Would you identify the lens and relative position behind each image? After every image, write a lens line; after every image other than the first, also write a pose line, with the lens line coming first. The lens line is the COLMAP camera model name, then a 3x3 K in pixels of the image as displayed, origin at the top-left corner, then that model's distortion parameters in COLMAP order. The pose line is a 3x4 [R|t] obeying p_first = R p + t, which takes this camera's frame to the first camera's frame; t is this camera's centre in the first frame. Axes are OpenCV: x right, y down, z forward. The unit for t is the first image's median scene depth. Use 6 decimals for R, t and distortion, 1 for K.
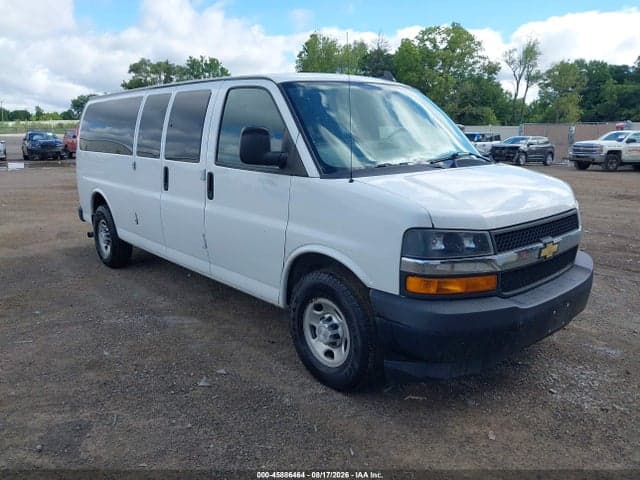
lens RADIAL K [[521.5, 0, 311.8], [0, 521.5, 249.9], [0, 0, 1]] dist [0.027327, -0.040530]
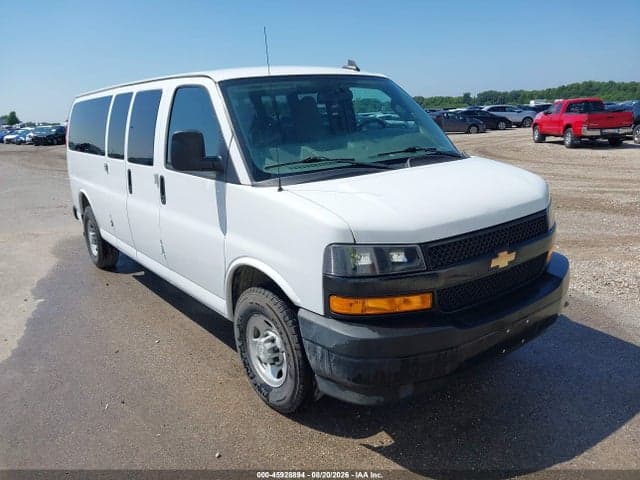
lens RADIAL K [[521.5, 0, 312.9], [0, 521.5, 244.6], [0, 0, 1]] dist [0.027327, -0.040530]
pose [[0.996279, -0.020841, -0.083633, 0.179230], [0.023290, 0.999325, 0.028421, -0.051183], [0.082984, -0.030263, 0.996091, 0.077350]]
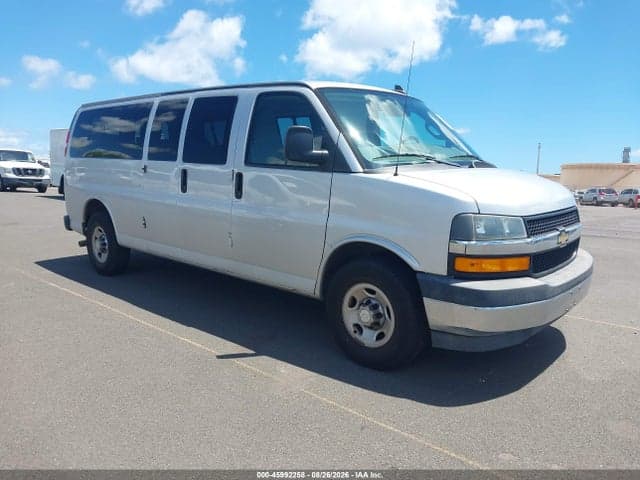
lens RADIAL K [[521.5, 0, 320.0], [0, 521.5, 240.9], [0, 0, 1]] dist [0.027327, -0.040530]
pose [[0.992021, -0.004201, 0.126002, -0.188672], [0.012303, 0.997900, -0.063589, 0.063582], [-0.125470, 0.064631, 0.989990, -0.048985]]
